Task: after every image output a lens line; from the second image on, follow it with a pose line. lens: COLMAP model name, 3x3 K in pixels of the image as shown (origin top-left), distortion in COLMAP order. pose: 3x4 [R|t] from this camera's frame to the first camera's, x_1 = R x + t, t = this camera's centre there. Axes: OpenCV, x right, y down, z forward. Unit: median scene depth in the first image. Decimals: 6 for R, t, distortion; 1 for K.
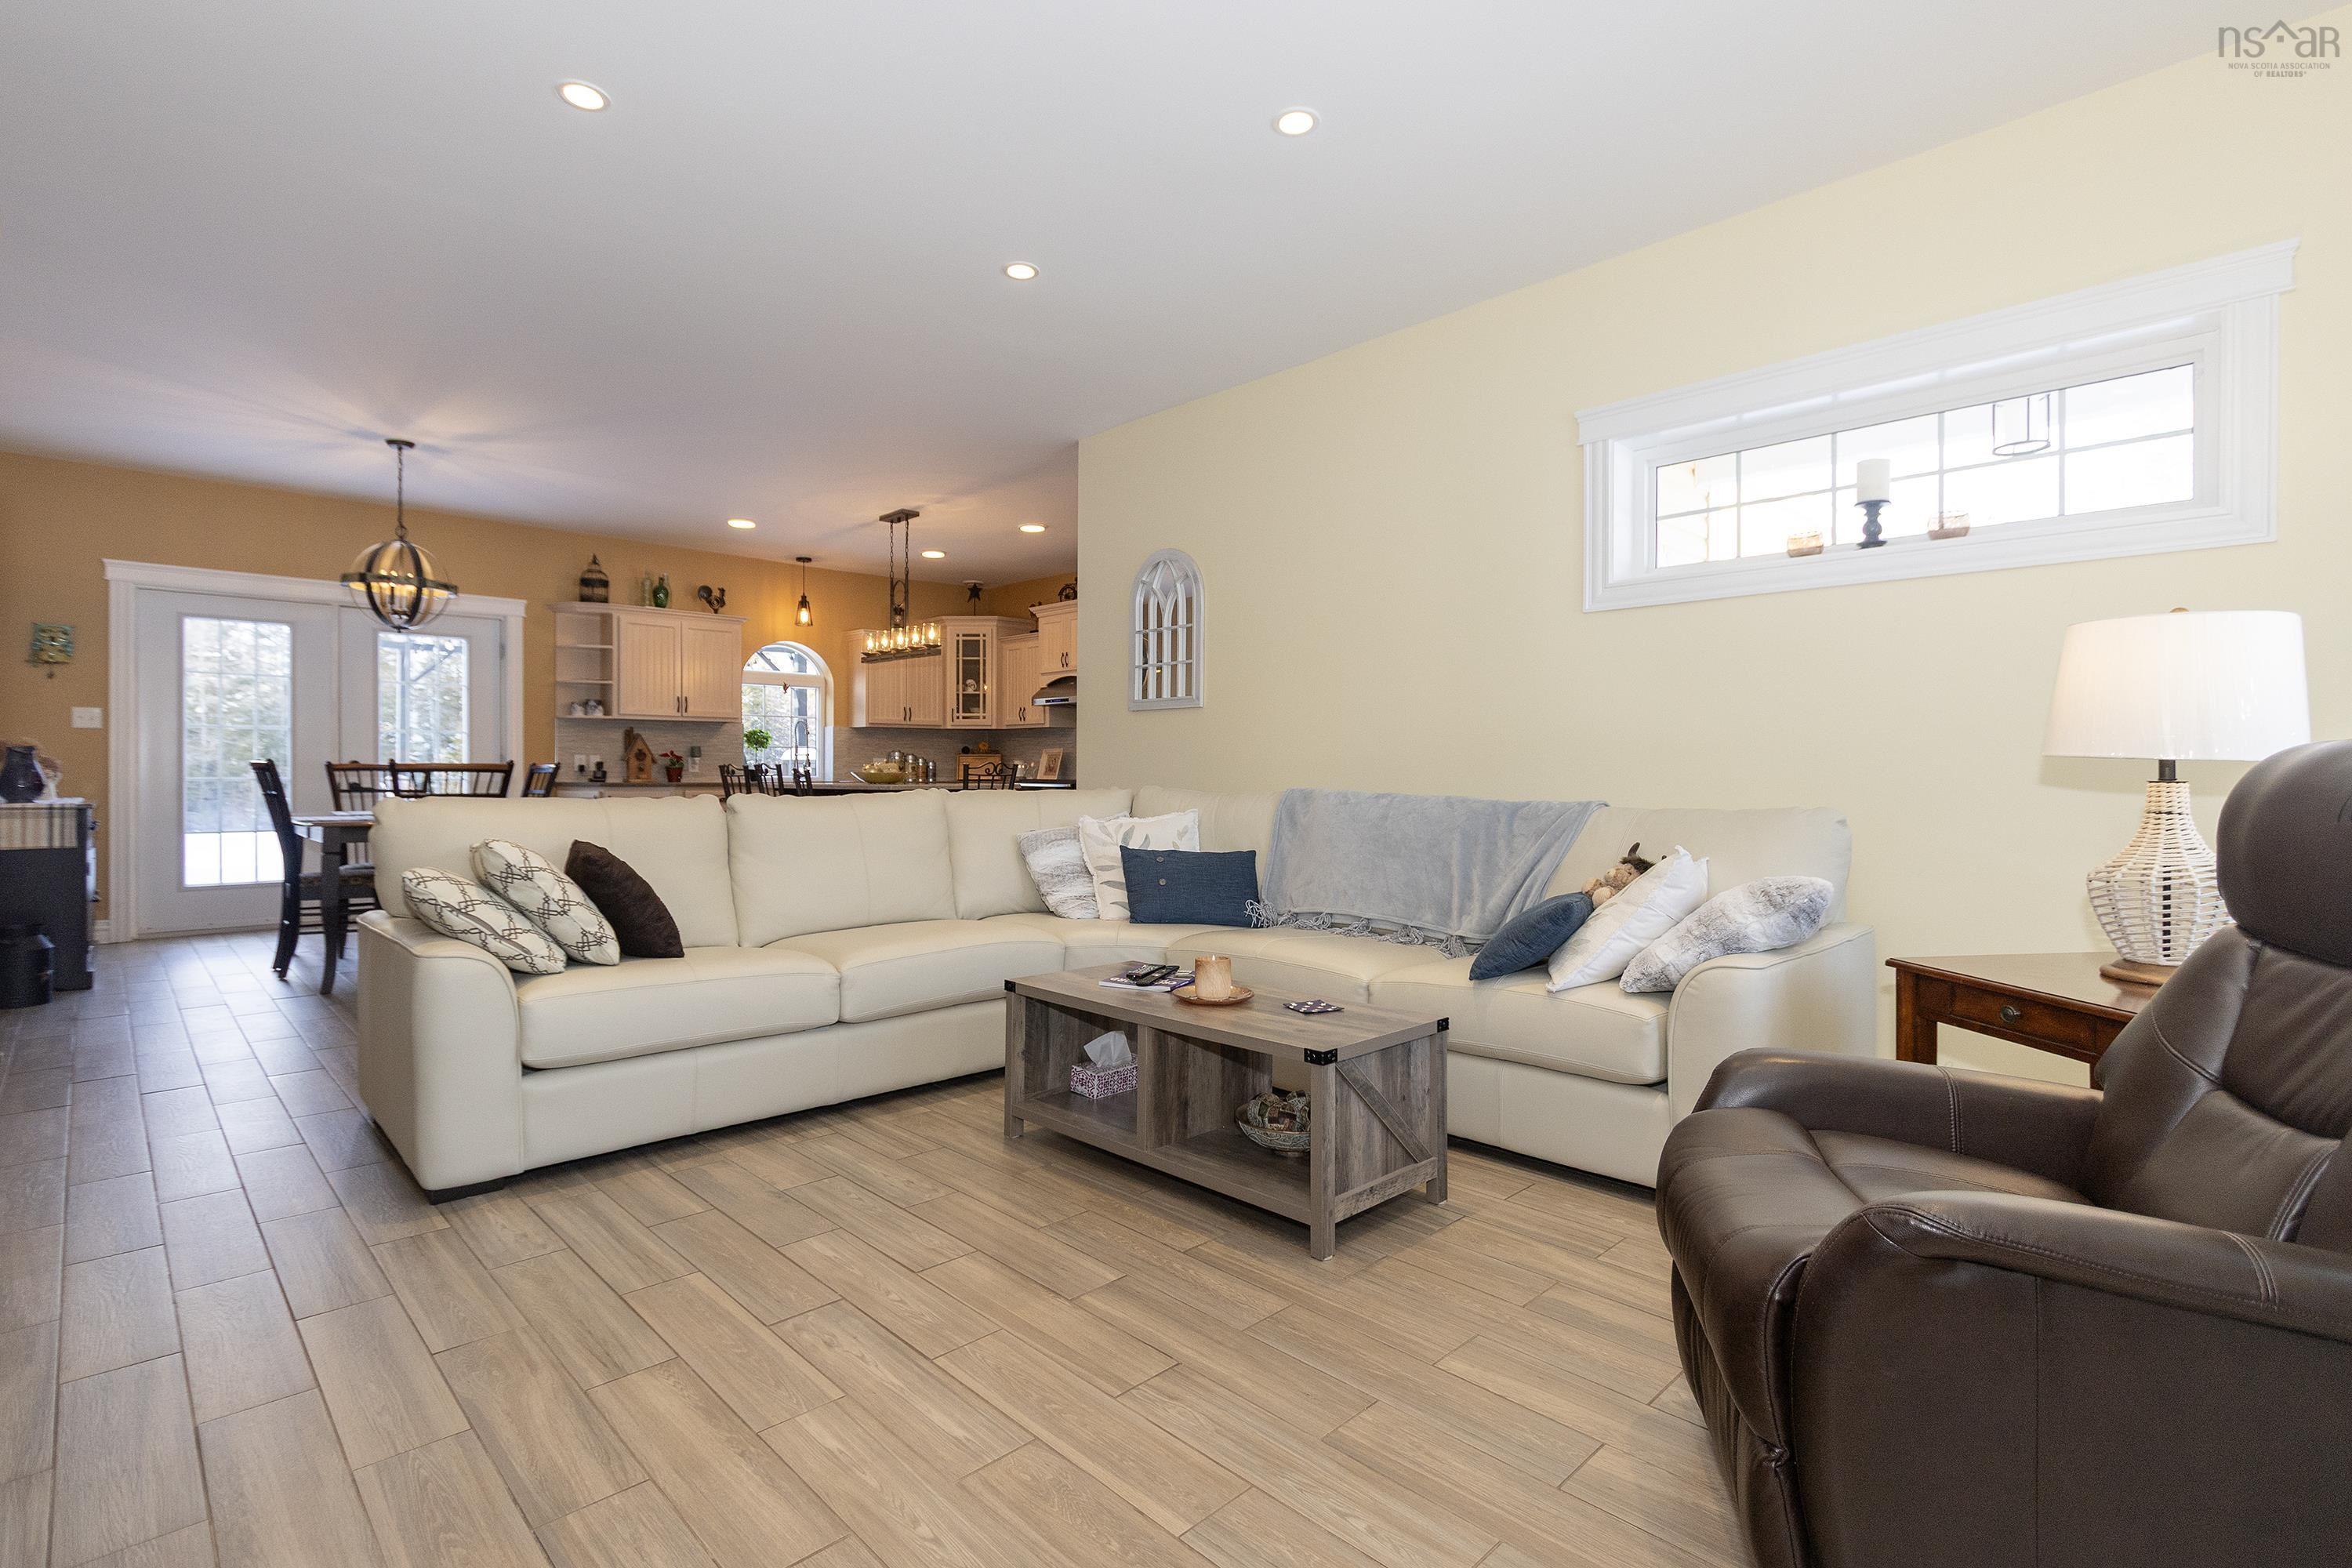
lens RADIAL K [[1100.6, 0, 1176.0], [0, 1100.6, 784.0], [0, 0, 1]] dist [0.010853, 0.000347]
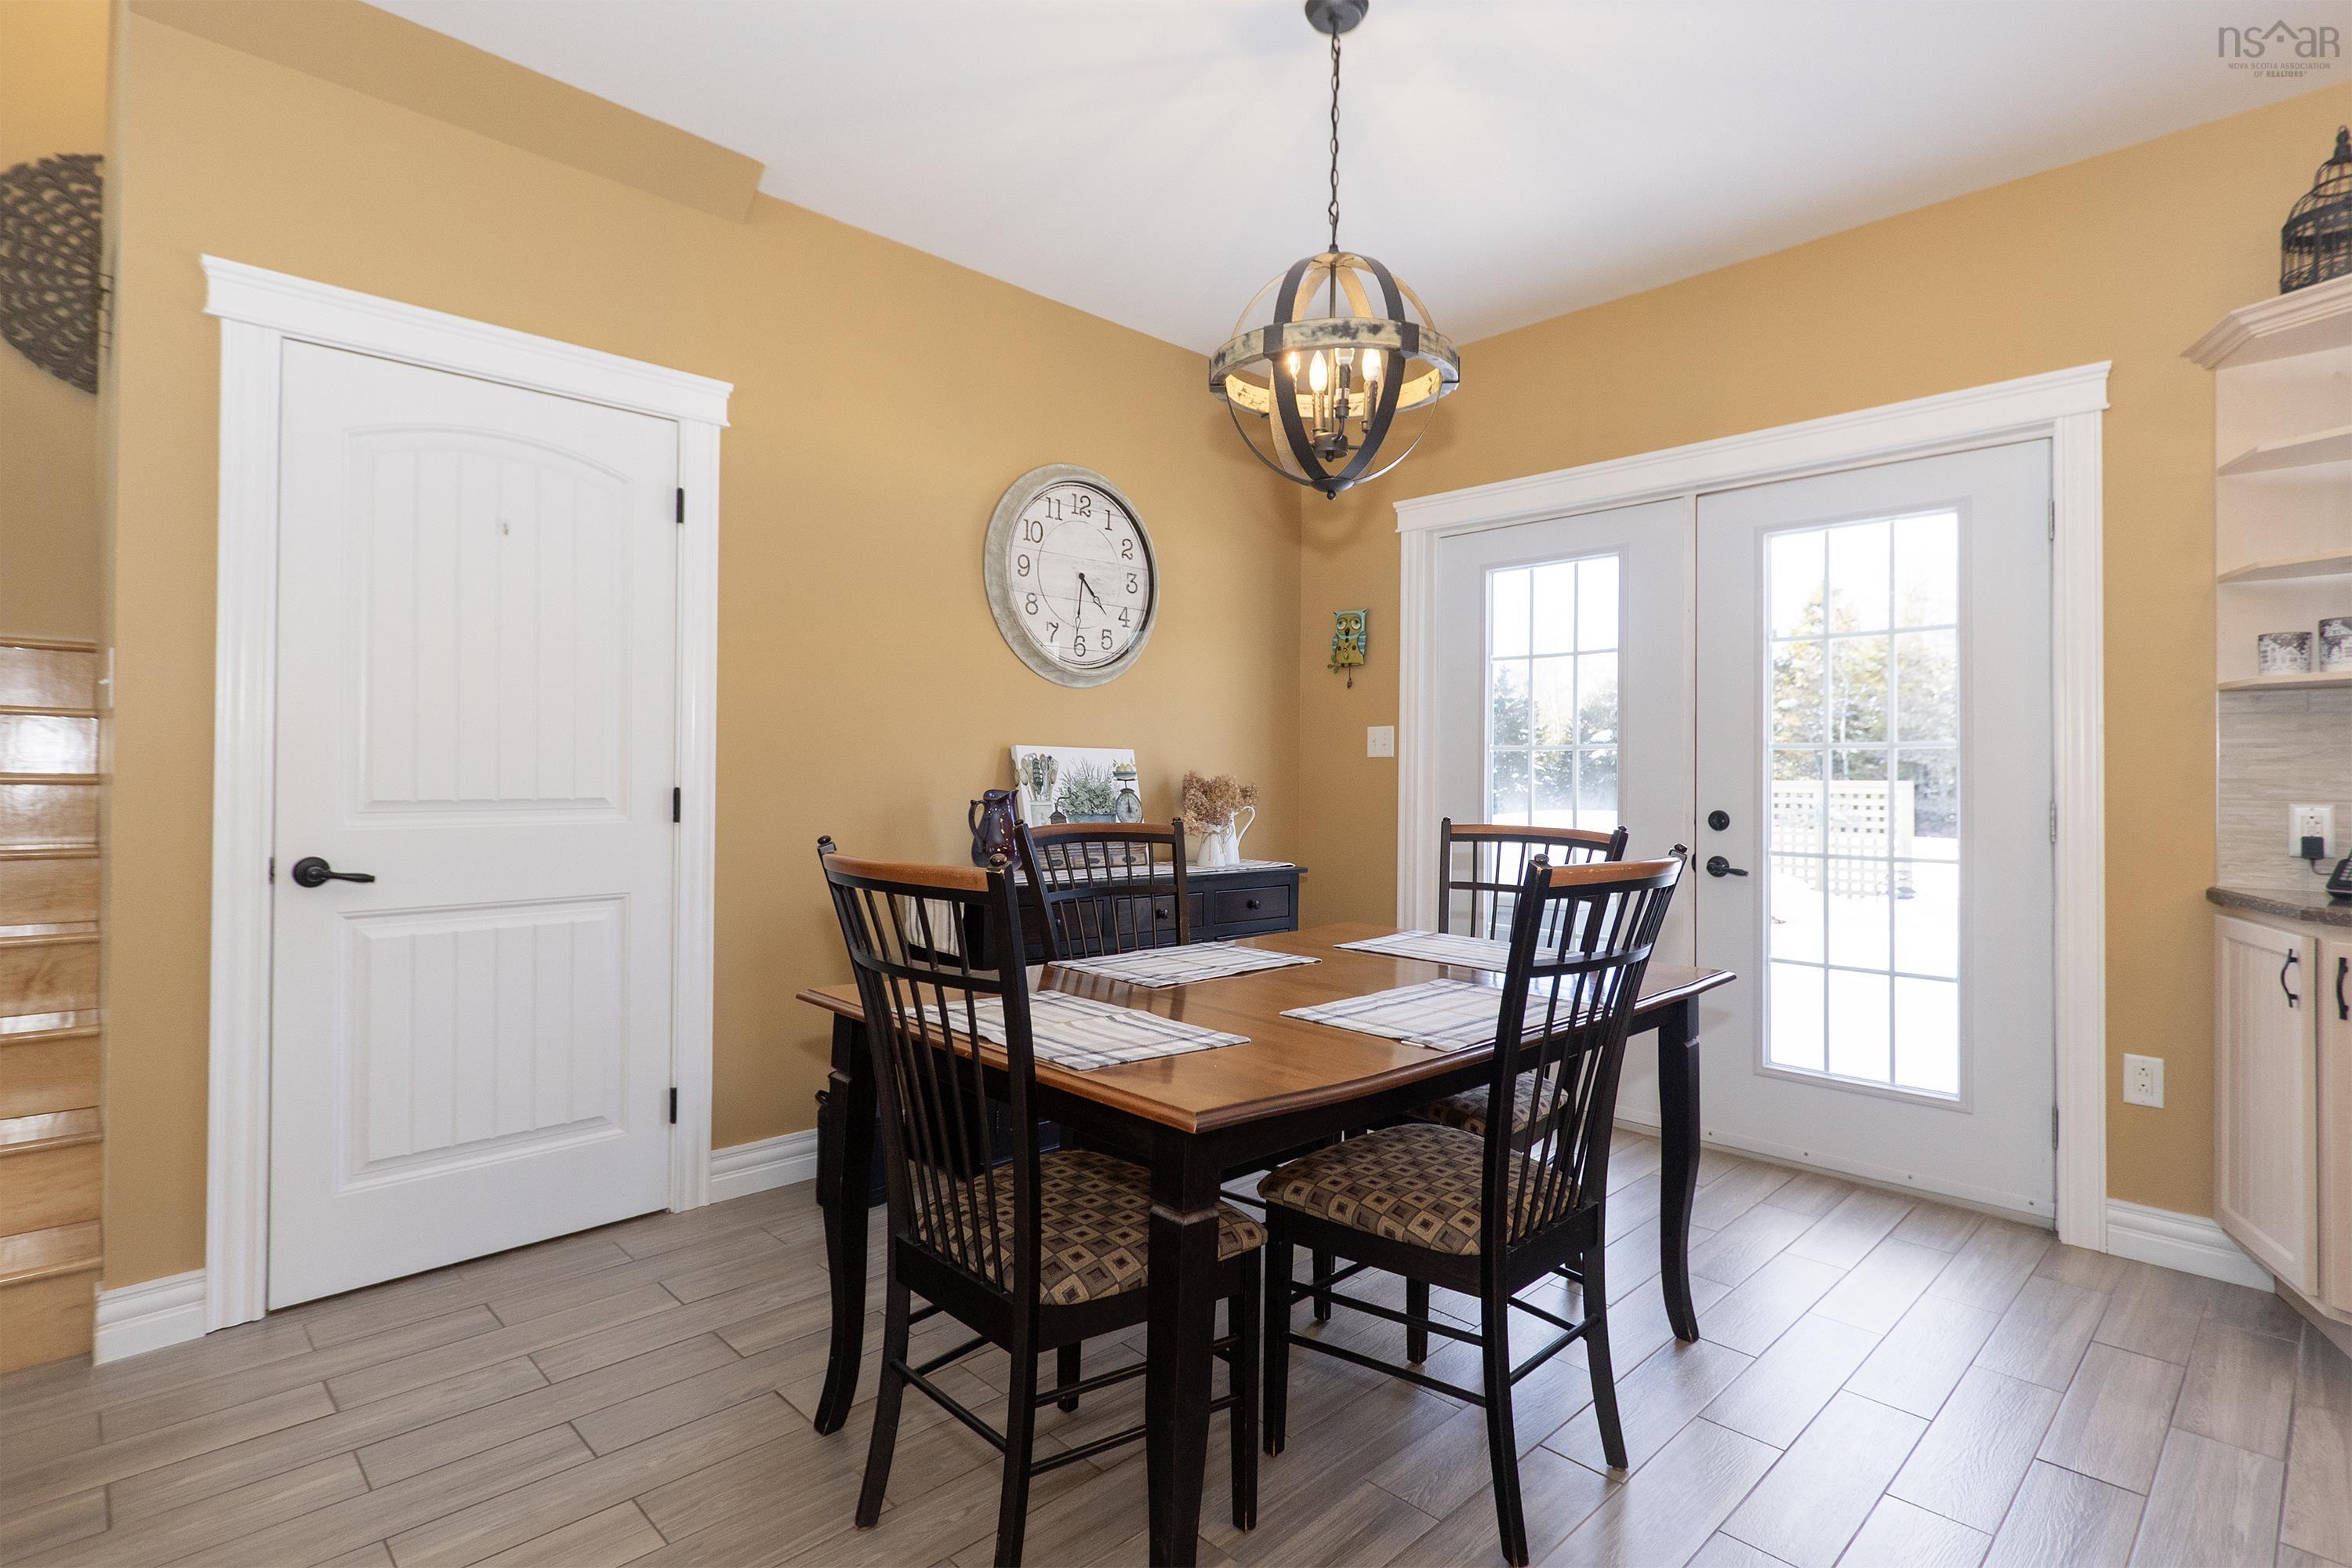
lens RADIAL K [[1137.2, 0, 1185.6], [0, 1137.2, 777.1], [0, 0, 1]] dist [-0.004257, -0.000543]
pose [[0.016360, -0.006118, -0.999847, -0.222989], [-0.024167, 0.999687, -0.006513, -0.023710], [0.999574, 0.024270, 0.016207, 0.668790]]
